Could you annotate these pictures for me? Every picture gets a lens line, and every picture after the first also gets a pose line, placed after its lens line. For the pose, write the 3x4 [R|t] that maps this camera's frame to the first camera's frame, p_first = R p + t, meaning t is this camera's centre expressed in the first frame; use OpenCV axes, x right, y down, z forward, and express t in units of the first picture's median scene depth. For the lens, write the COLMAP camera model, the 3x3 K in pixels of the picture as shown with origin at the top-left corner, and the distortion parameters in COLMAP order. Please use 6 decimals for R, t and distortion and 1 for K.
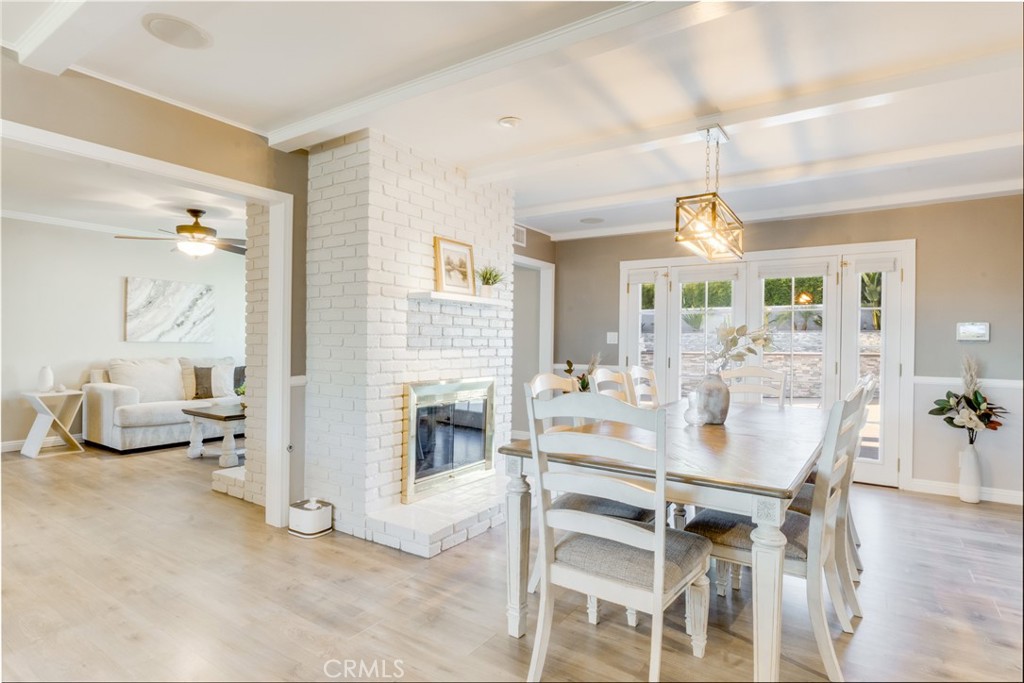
lens RADIAL K [[542.0, 0, 506.8], [0, 542.0, 342.5], [0, 0, 1]] dist [-0.004289, -0.002348]
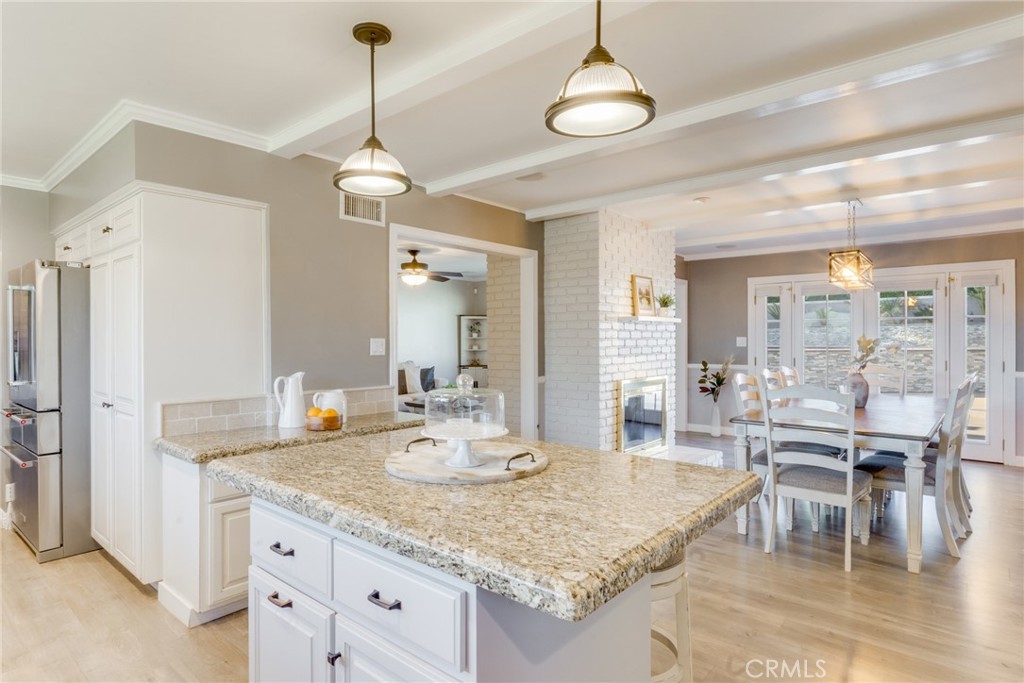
lens RADIAL K [[542.0, 0, 514.9], [0, 542.0, 338.7], [0, 0, 1]] dist [-0.004289, -0.002348]
pose [[0.992890, -0.017359, -0.117765, -0.274193], [0.016979, 0.999847, -0.004232, -0.032008], [0.117820, 0.002202, 0.993033, -0.417825]]
